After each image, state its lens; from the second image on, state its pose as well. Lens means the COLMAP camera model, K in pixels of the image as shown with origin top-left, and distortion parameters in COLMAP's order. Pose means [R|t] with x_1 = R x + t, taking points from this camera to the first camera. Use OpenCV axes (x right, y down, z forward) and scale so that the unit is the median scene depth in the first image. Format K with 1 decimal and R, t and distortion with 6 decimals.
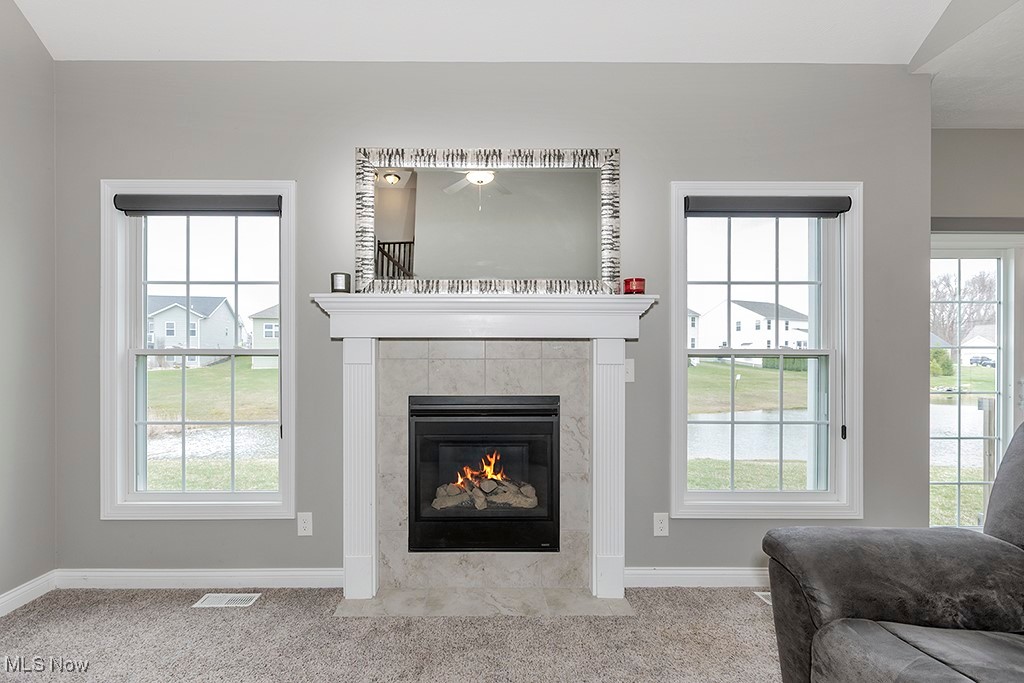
lens RADIAL K [[539.0, 0, 503.6], [0, 539.0, 345.7], [0, 0, 1]] dist [0.004105, 0.001306]
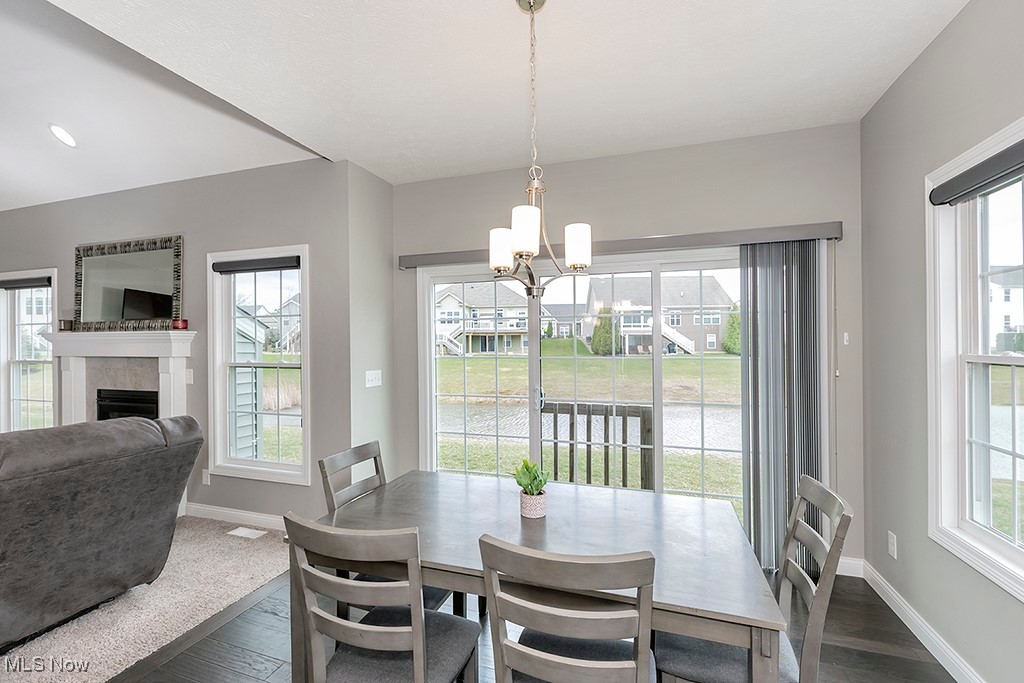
lens RADIAL K [[462.5, 0, 513.9], [0, 462.5, 340.0], [0, 0, 1]] dist [-0.013552, 0.000331]
pose [[0.955792, -0.016214, -0.293597, 1.508442], [0.004604, 0.999181, -0.040193, 0.000814], [0.294008, 0.037064, 0.955084, 0.005634]]
